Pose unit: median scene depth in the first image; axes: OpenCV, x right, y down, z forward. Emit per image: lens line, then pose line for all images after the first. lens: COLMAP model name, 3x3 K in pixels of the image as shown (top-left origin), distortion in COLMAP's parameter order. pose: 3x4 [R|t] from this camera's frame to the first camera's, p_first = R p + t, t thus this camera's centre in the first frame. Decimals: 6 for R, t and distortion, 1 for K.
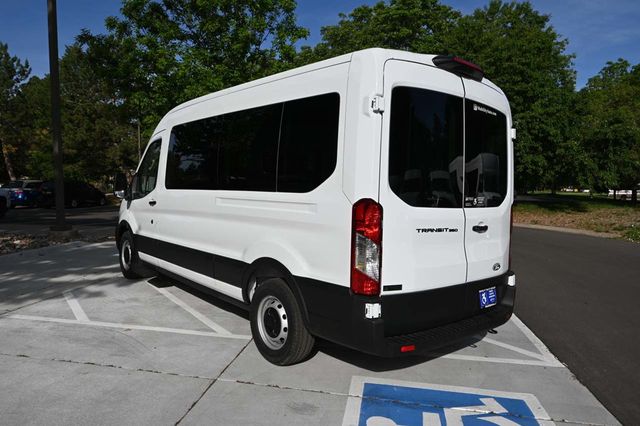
lens RADIAL K [[451.2, 0, 320.0], [0, 451.2, 213.0], [0, 0, 1]] dist [-0.004203, -0.001075]
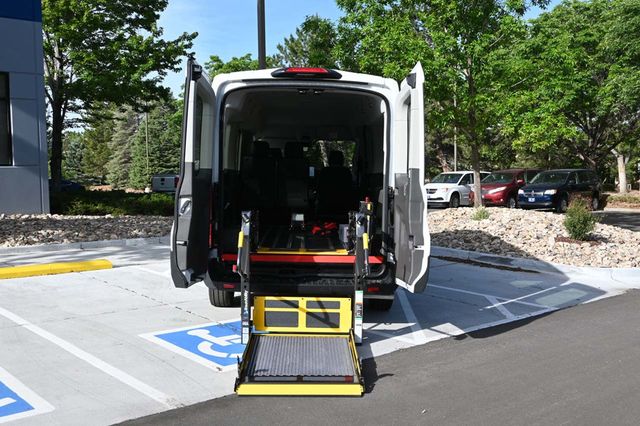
lens RADIAL K [[698.7, 0, 320.0], [0, 698.7, 213.0], [0, 0, 1]] dist [0.008481, -0.000303]
pose [[0.771367, 0.021369, -0.636031, 1.551505], [-0.031285, 0.999501, -0.004361, 0.062673], [0.635621, 0.023262, 0.771651, -0.429780]]
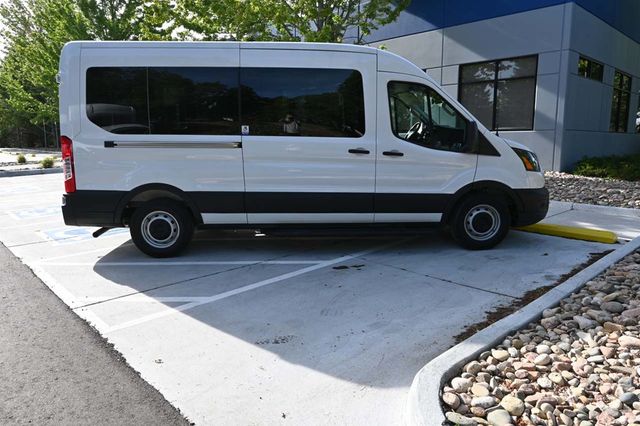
lens RADIAL K [[451.2, 0, 320.0], [0, 451.2, 213.0], [0, 0, 1]] dist [-0.004203, -0.001075]
pose [[-0.632050, 0.104429, -0.767859, 1.116637], [-0.066452, 0.979925, 0.187968, -0.113647], [0.772073, 0.169831, -0.612422, 2.734565]]
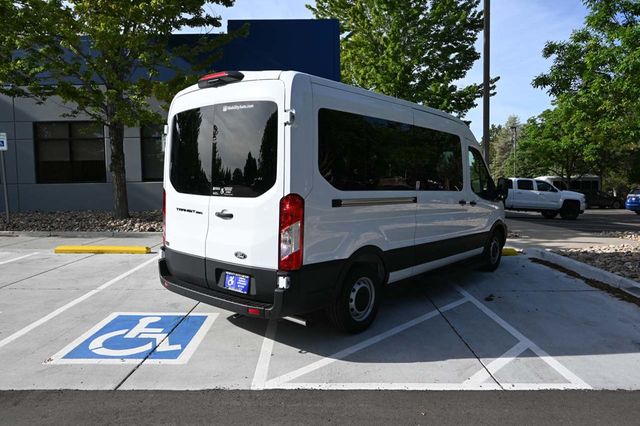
lens RADIAL K [[451.2, 0, 320.0], [0, 451.2, 213.0], [0, 0, 1]] dist [-0.004203, -0.001075]
pose [[0.158032, 0.045022, -0.986407, 1.555031], [-0.067642, 0.997107, 0.034673, -0.027312], [0.985114, 0.061243, 0.160620, 1.093116]]
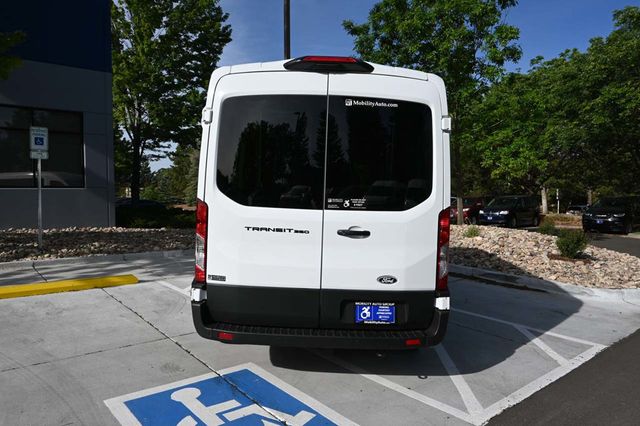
lens RADIAL K [[451.2, 0, 320.0], [0, 451.2, 213.0], [0, 0, 1]] dist [-0.004203, -0.001075]
pose [[0.757550, 0.014088, -0.652625, 0.931576], [-0.041939, 0.998752, -0.027122, 0.021736], [0.651428, 0.047917, 0.757196, 0.272091]]
